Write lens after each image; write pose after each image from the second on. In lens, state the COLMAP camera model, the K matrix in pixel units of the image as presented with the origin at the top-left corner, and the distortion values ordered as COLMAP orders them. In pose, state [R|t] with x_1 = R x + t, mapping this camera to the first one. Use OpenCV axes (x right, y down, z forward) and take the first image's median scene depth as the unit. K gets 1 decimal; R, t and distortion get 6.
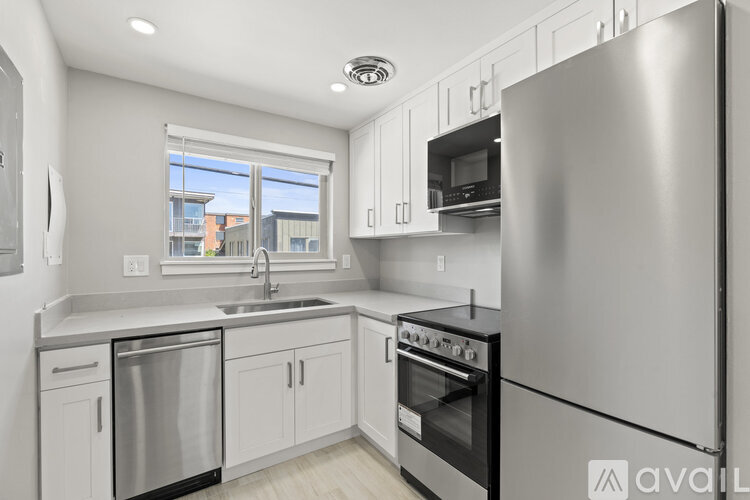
lens RADIAL K [[342.3, 0, 374.8], [0, 342.3, 252.6], [0, 0, 1]] dist [-0.005093, 0.000986]
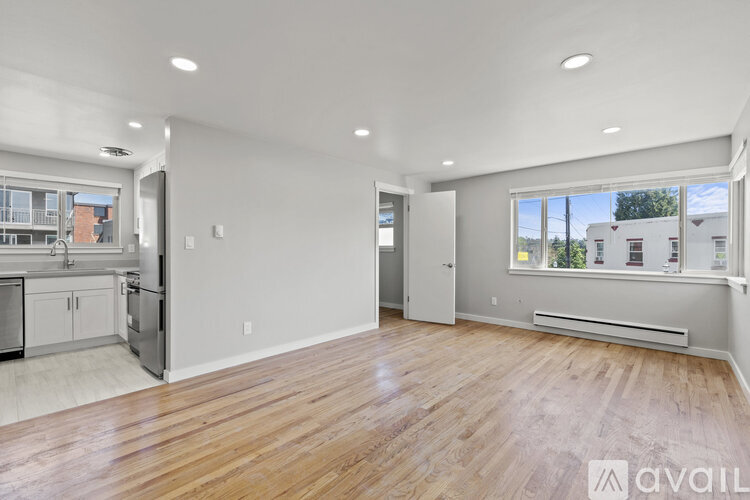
lens RADIAL K [[342.3, 0, 377.4], [0, 342.3, 248.8], [0, 0, 1]] dist [-0.005093, 0.000986]
pose [[0.969173, -0.001627, 0.246376, 0.810928], [0.001358, 0.999998, 0.001264, 0.033301], [-0.246377, -0.000891, 0.969174, -1.098177]]
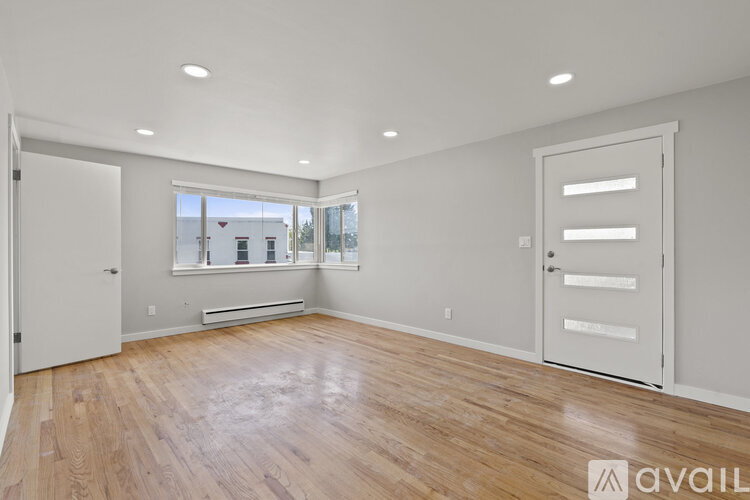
lens RADIAL K [[342.3, 0, 376.9], [0, 342.3, 248.4], [0, 0, 1]] dist [-0.005093, 0.000986]
pose [[-0.185142, -0.007234, 0.982685, -0.758824], [-0.001731, 0.999974, 0.007035, 0.021992], [-0.982710, -0.000399, -0.185150, 1.259267]]
